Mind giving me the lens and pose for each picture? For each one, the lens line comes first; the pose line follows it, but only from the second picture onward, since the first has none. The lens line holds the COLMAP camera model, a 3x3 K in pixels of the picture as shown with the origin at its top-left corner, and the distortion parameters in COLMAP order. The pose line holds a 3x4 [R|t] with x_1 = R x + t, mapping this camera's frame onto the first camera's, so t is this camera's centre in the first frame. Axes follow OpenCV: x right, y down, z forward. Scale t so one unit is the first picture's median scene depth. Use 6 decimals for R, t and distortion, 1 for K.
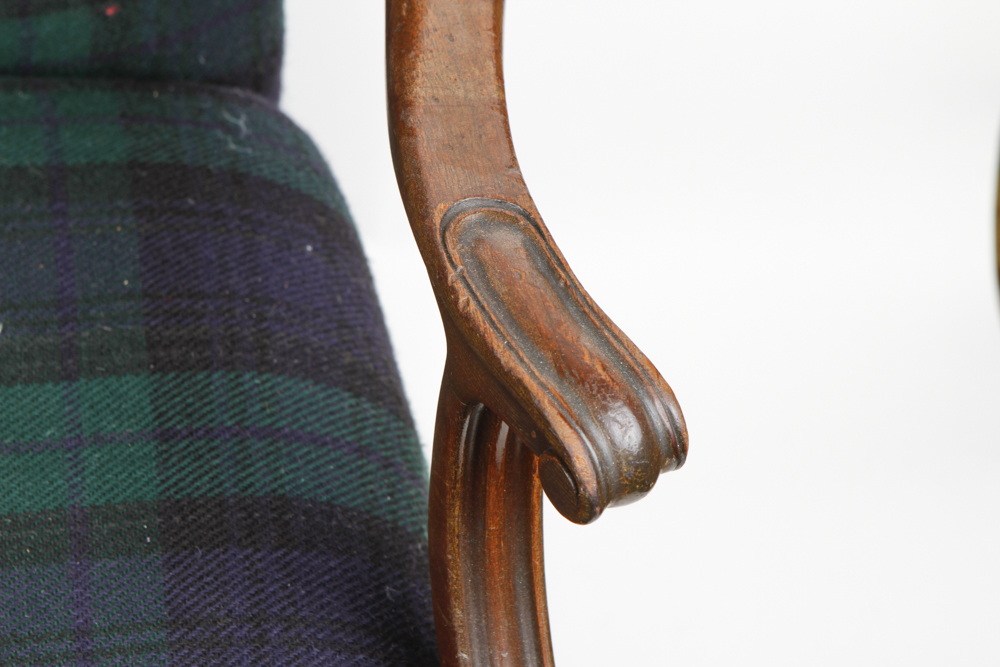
lens RADIAL K [[3158.5, 0, 502.8], [0, 3158.5, 334.1], [0, 0, 1]] dist [0.268434, 0.000000]
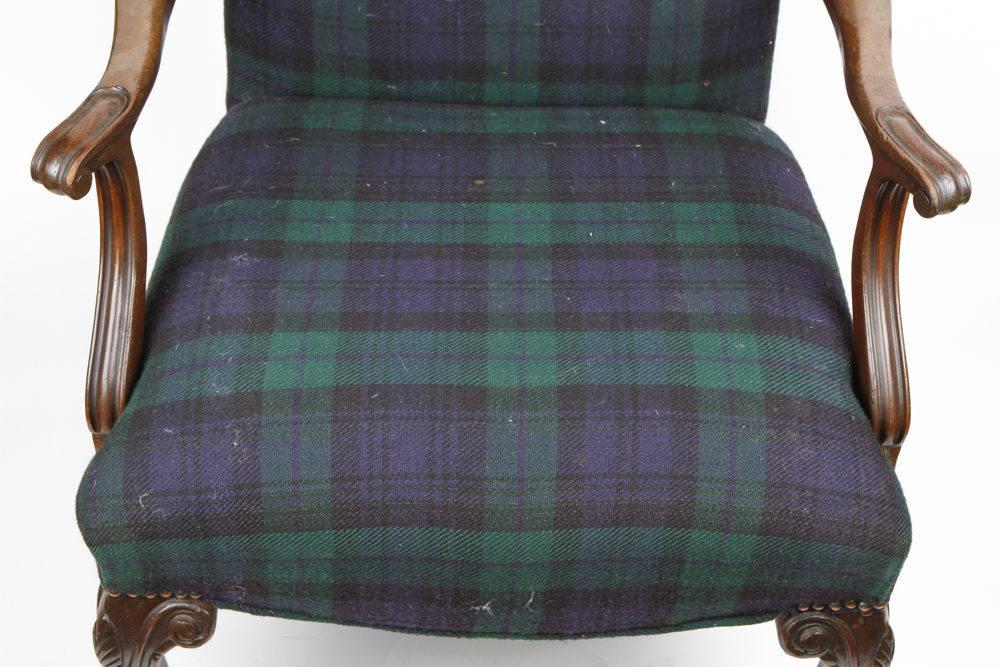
lens RADIAL K [[1637.6, 0, 497.3], [0, 1637.6, 338.1], [0, 0, 1]] dist [-0.056422, 0.000000]
pose [[0.989820, 0.061914, -0.128149, -0.126006], [-0.072336, 0.994300, -0.078332, 0.242548], [0.122568, 0.086804, 0.988657, -0.316559]]
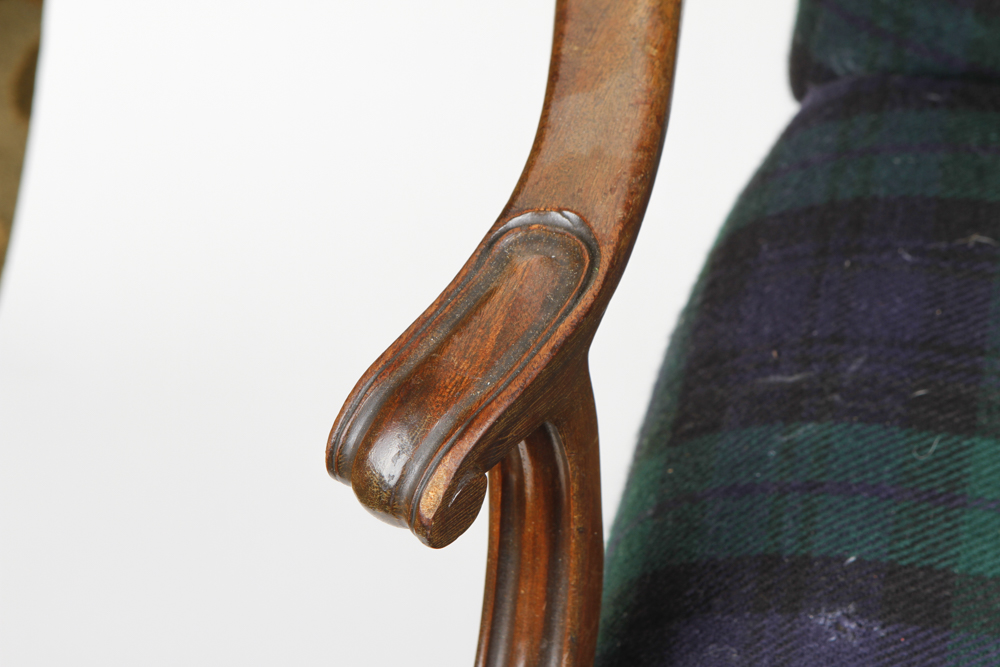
lens RADIAL K [[3158.5, 0, 501.8], [0, 3158.5, 330.9], [0, 0, 1]] dist [0.268434, 0.000000]
pose [[0.938488, 0.162262, -0.304815, -0.307119], [-0.159737, 0.986595, 0.033381, 0.000339], [0.306145, 0.017363, 0.951826, -0.023415]]
